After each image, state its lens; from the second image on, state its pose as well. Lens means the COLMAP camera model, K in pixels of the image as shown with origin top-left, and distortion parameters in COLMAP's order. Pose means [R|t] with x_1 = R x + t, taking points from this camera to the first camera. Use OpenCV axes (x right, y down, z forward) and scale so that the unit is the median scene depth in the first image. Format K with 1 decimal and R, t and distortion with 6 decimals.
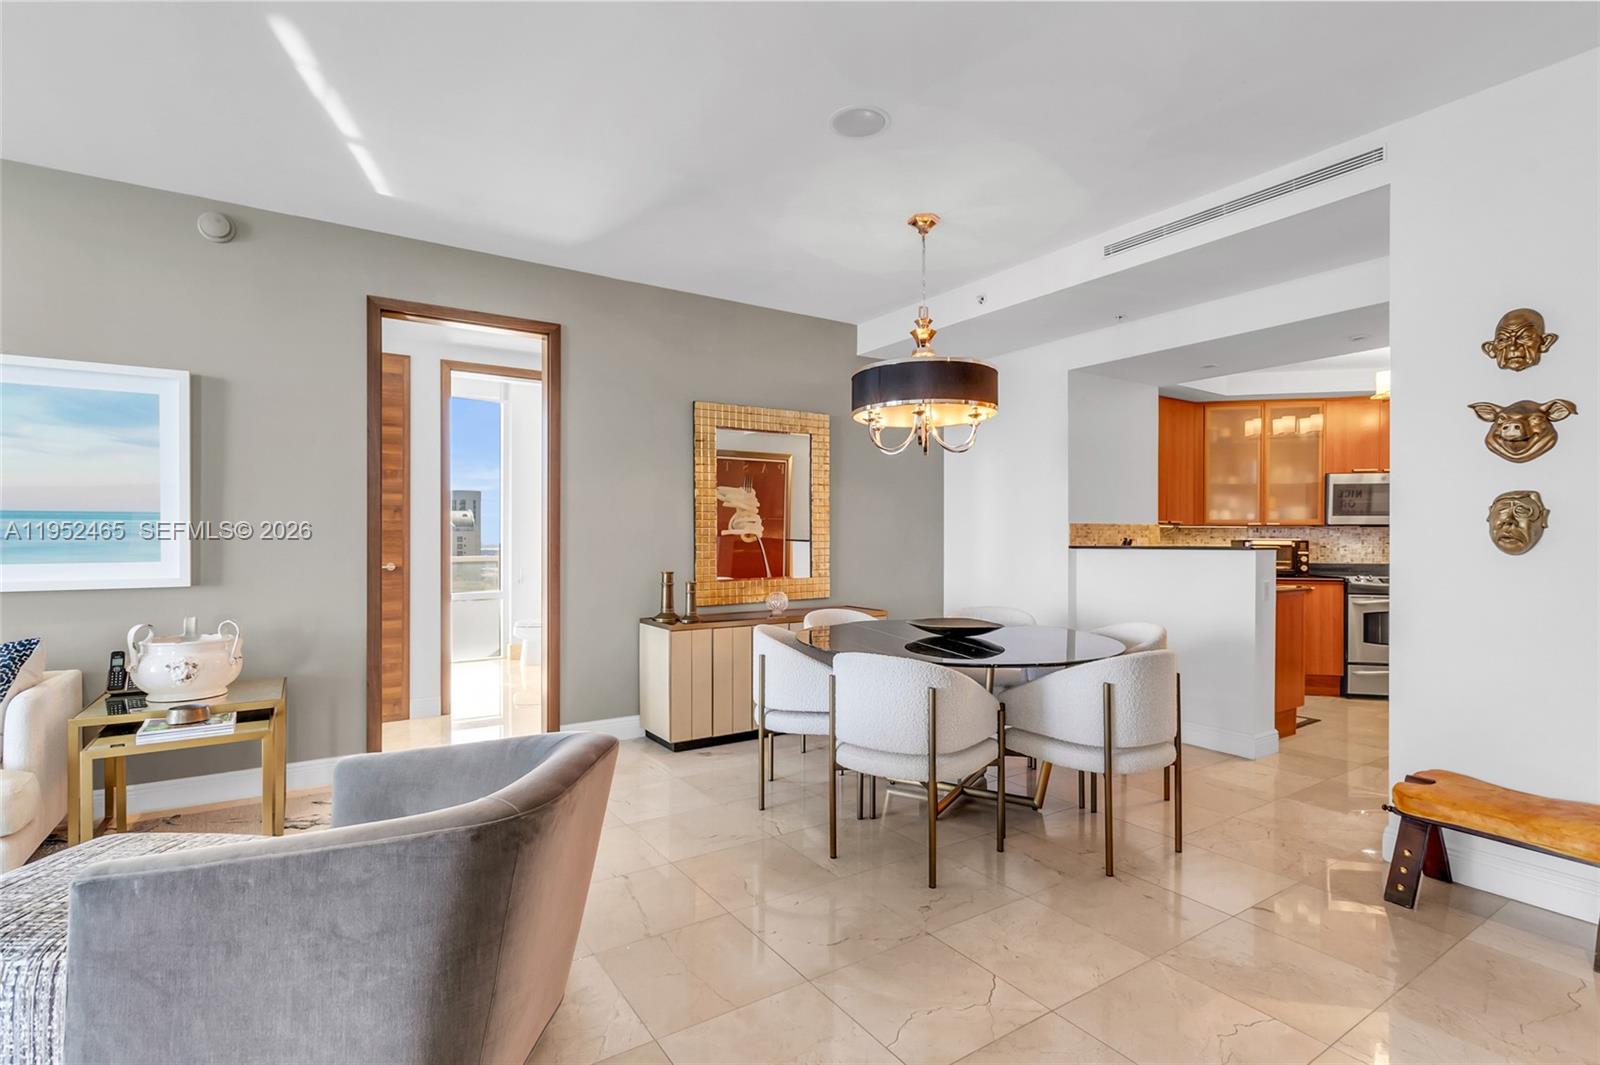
lens RADIAL K [[759.3, 0, 788.2], [0, 759.3, 539.3], [0, 0, 1]] dist [0.001237, -0.000071]
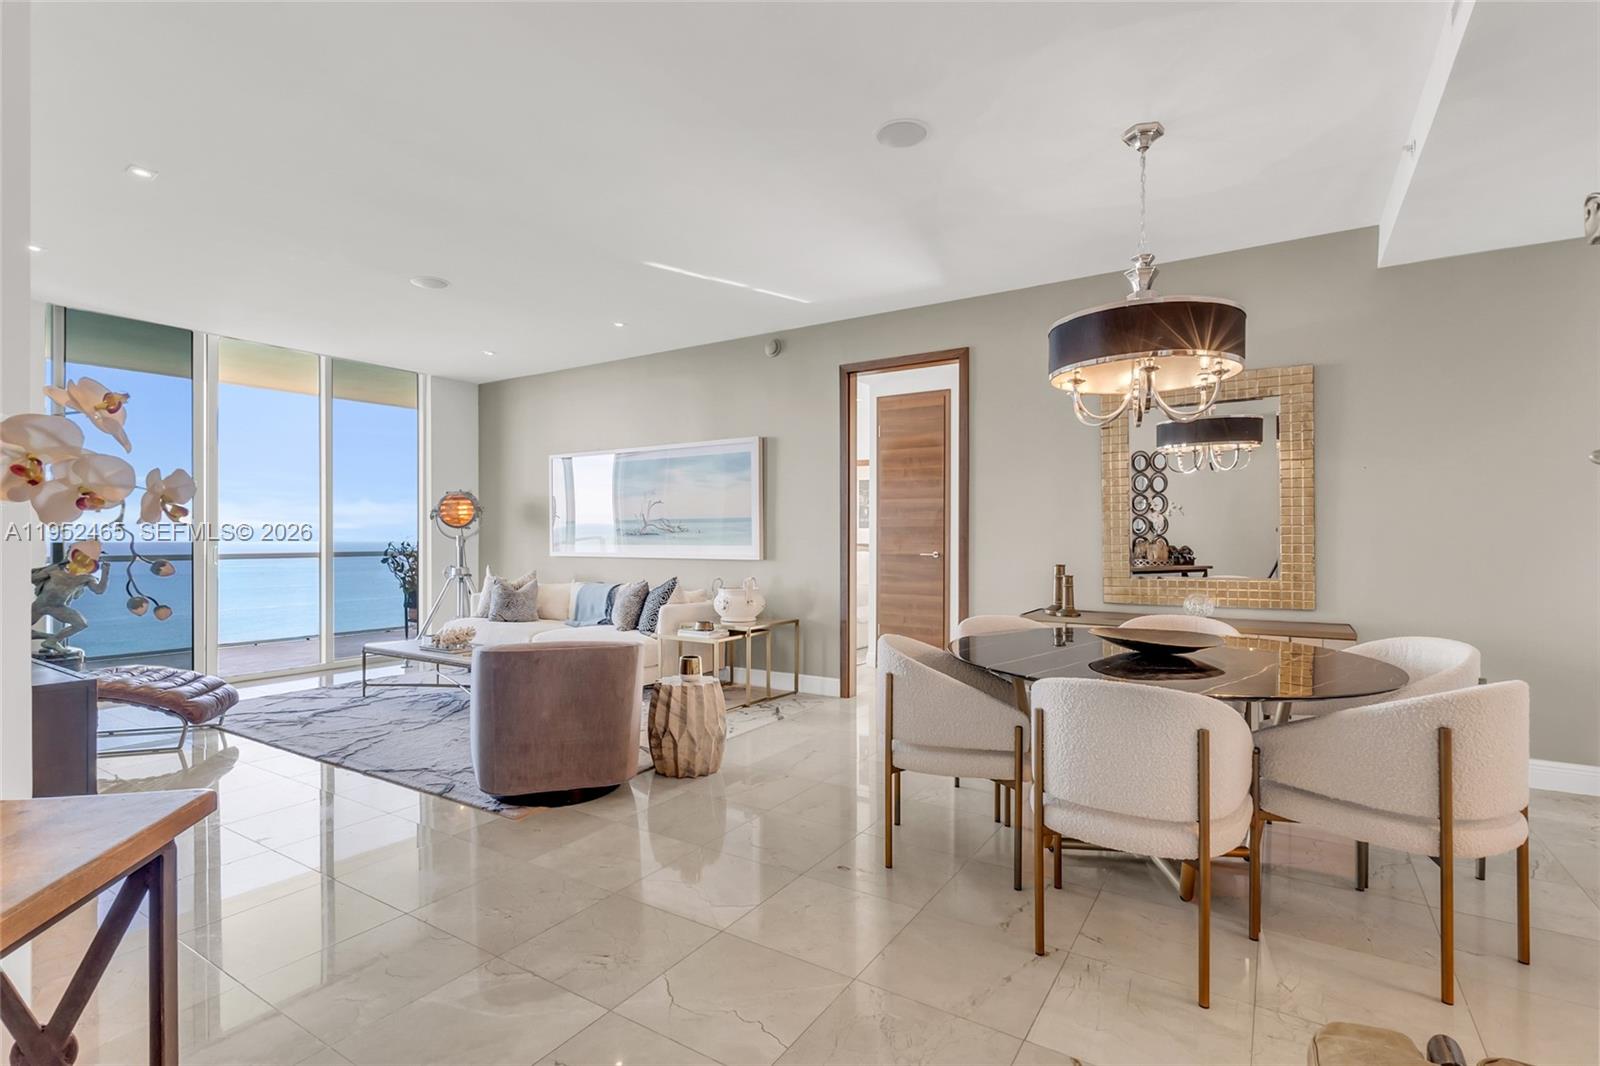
lens RADIAL K [[767.6, 0, 792.6], [0, 767.6, 539.1], [0, 0, 1]] dist [0.001269, 0.000114]
pose [[0.406682, 0.002868, -0.913565, 0.848142], [-0.002264, 0.999995, 0.002132, 0.010439], [0.913567, 0.001201, 0.406687, 0.358099]]
